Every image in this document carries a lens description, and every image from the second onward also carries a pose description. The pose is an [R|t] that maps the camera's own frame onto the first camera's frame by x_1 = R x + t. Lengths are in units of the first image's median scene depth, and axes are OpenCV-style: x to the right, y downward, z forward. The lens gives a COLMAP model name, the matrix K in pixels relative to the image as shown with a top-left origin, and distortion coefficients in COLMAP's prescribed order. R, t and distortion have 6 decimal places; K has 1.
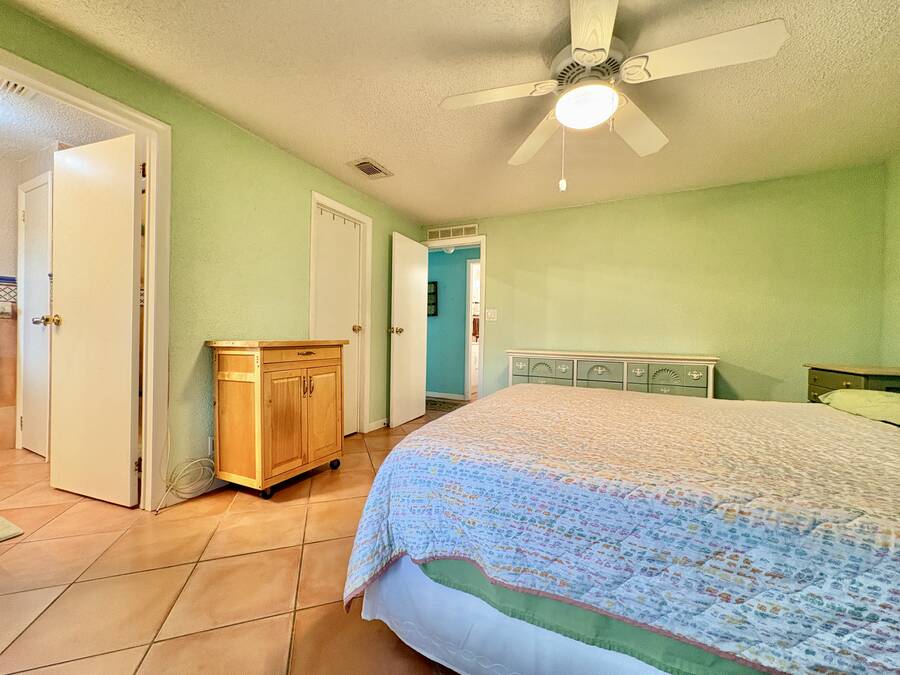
lens RADIAL K [[360.1, 0, 450.0], [0, 360.1, 337.5], [0, 0, 1]] dist [-0.000620, 0.000020]
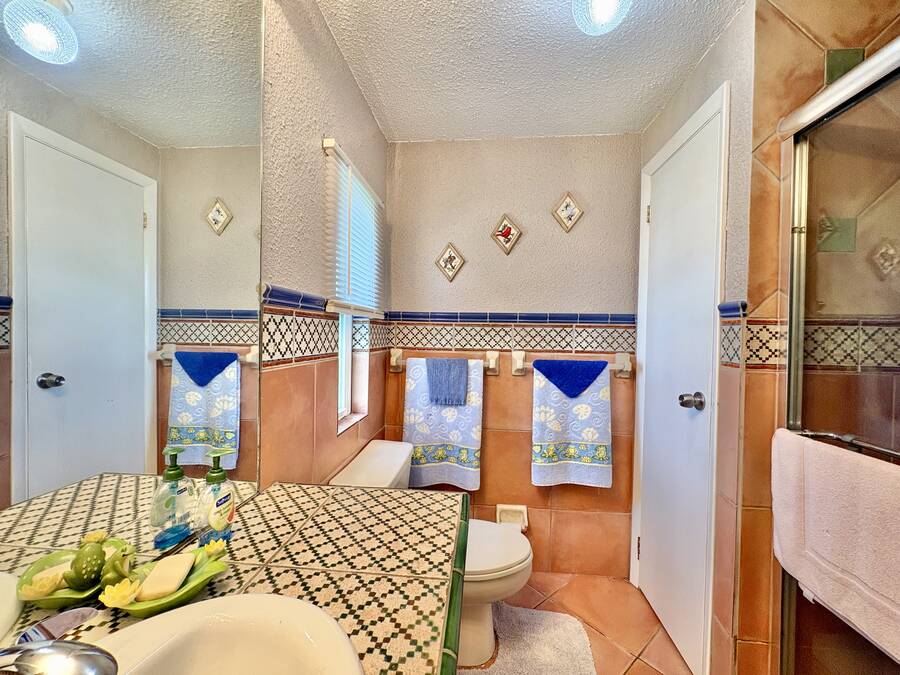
lens RADIAL K [[360.1, 0, 450.0], [0, 360.1, 337.5], [0, 0, 1]] dist [-0.000620, 0.000020]
pose [[0.352436, -0.003248, -0.935830, -0.722585], [-0.018117, 0.999783, -0.010293, -0.113186], [0.935661, 0.020582, 0.352301, 0.465665]]
